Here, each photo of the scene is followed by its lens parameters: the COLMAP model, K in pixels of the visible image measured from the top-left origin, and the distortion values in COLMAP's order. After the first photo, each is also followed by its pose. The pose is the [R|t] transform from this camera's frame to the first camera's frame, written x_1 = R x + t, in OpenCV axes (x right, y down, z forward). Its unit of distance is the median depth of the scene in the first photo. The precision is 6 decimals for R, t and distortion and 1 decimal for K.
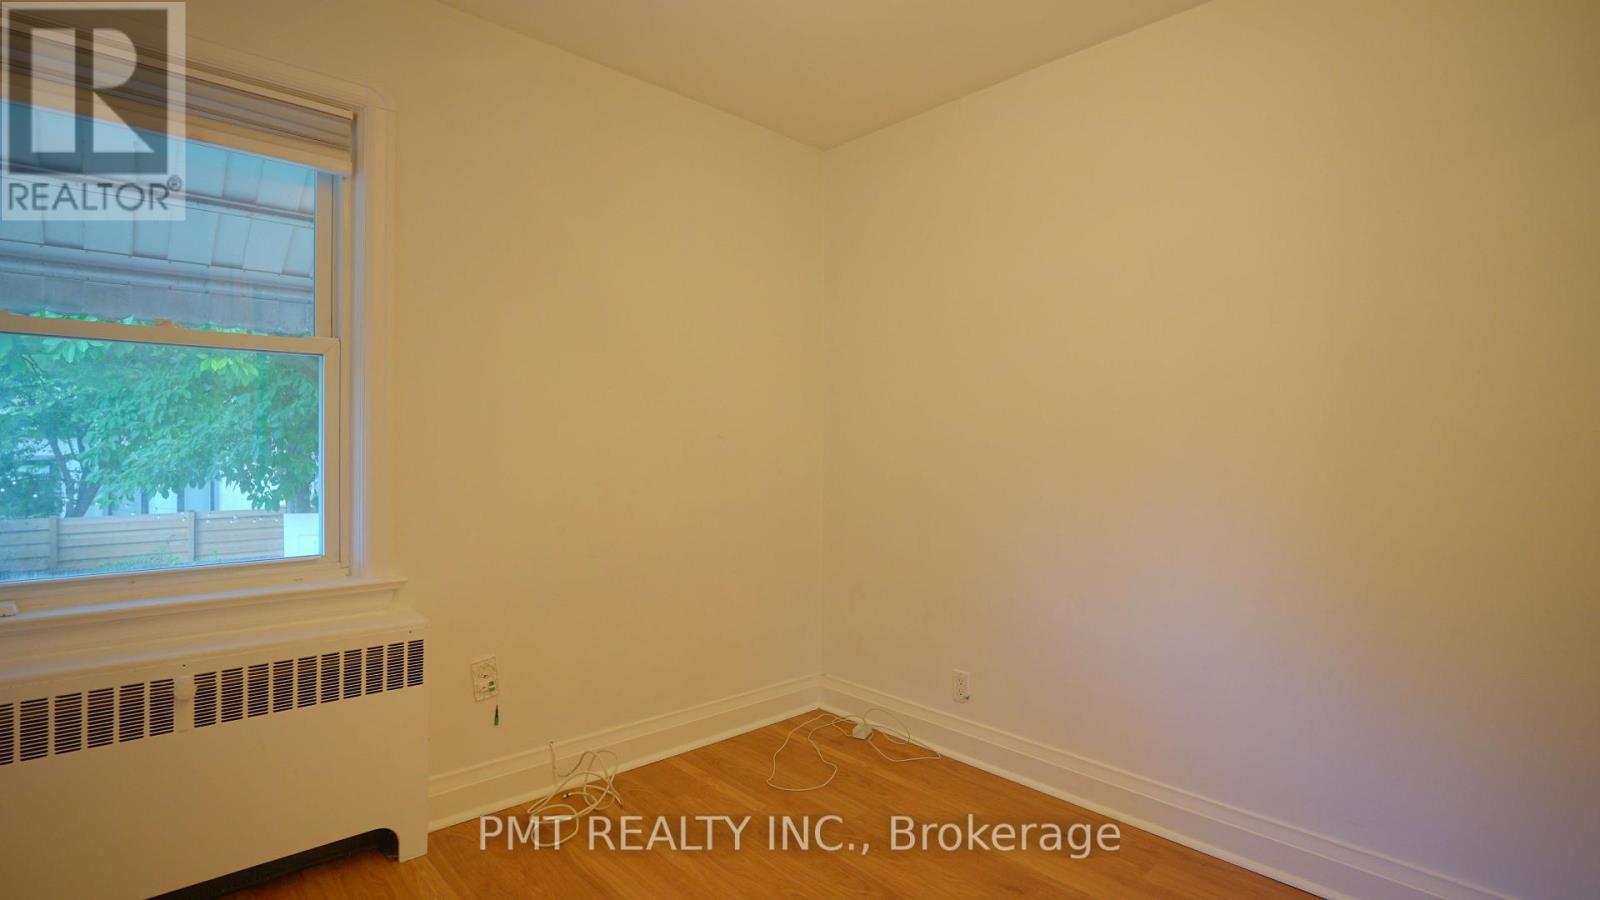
lens RADIAL K [[767.1, 0, 788.4], [0, 767.1, 448.3], [0, 0, 1]] dist [0.000780, 0.000247]
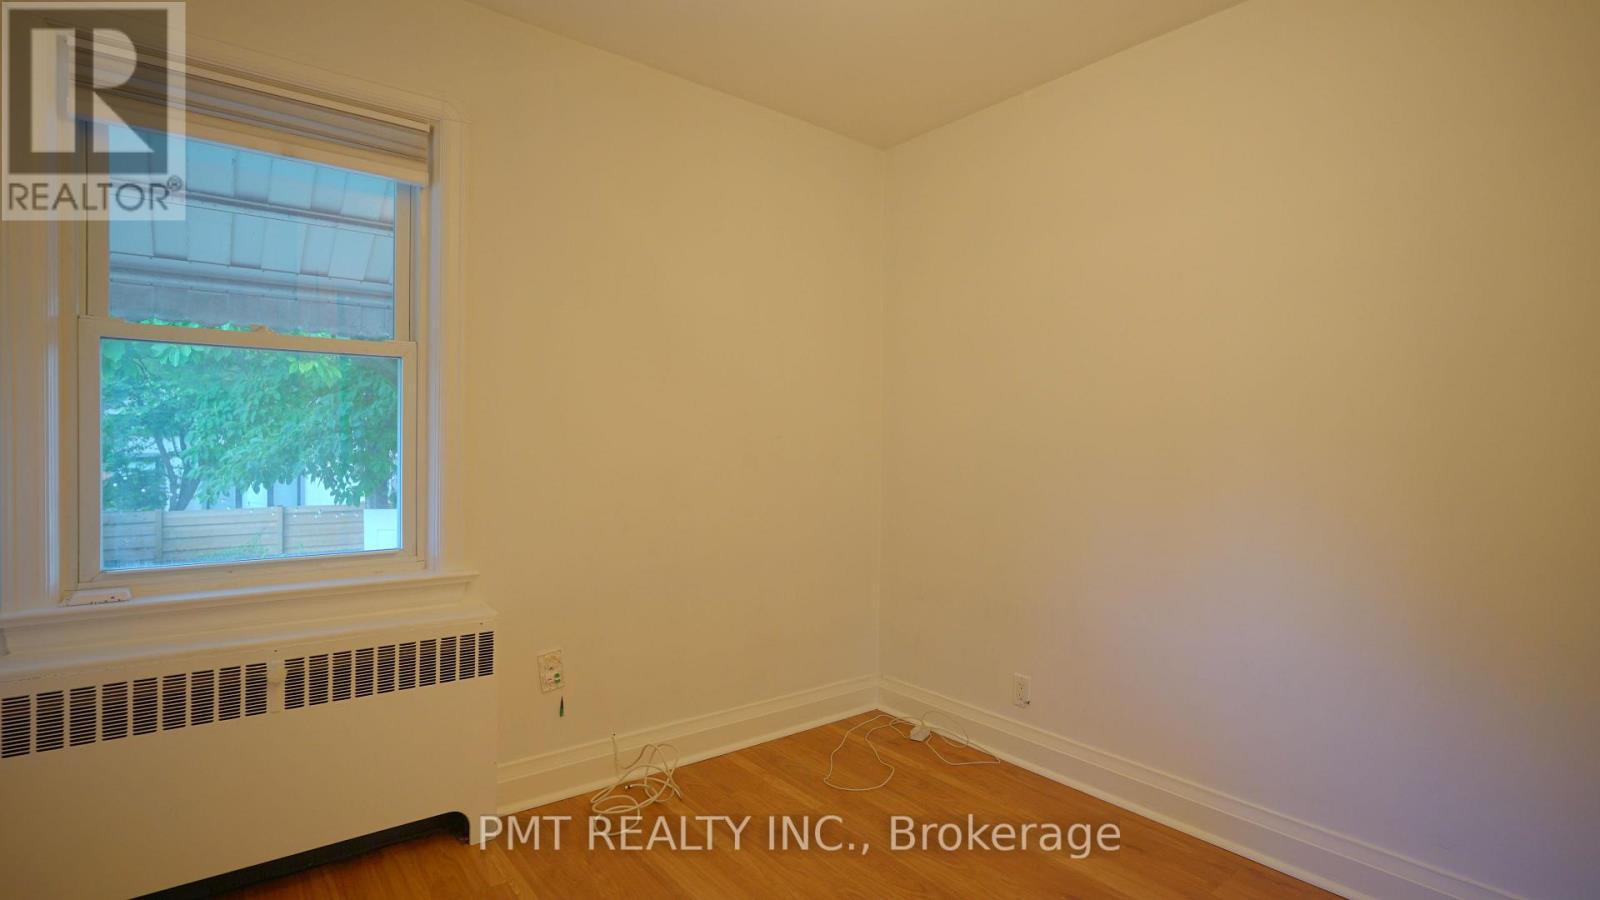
lens RADIAL K [[763.9, 0, 792.4], [0, 763.9, 448.3], [0, 0, 1]] dist [-0.011269, 0.006811]
pose [[0.997178, 0.002607, -0.075023, 0.005351], [-0.002562, 0.999996, 0.000700, 0.000029], [0.075024, -0.000506, 0.997182, 0.004854]]
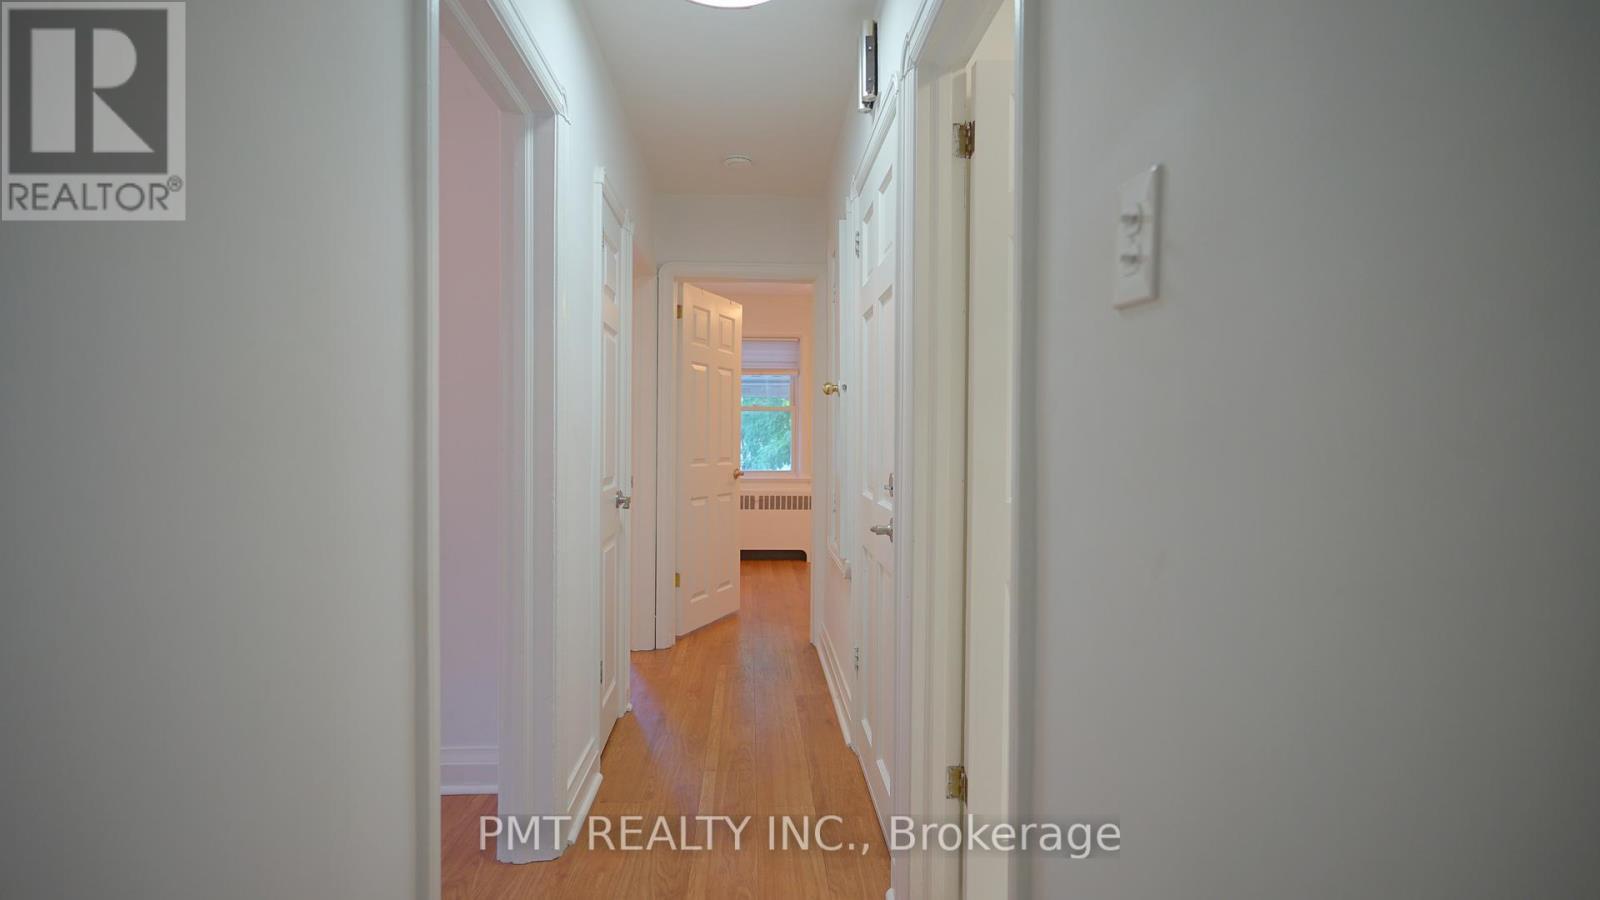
lens RADIAL K [[763.9, 0, 792.4], [0, 763.9, 448.3], [0, 0, 1]] dist [-0.011269, 0.006811]
pose [[0.773215, 0.000124, -0.634144, 2.472654], [-0.002690, 0.999992, -0.003085, 0.090339], [0.634138, 0.004091, 0.773209, -2.574887]]
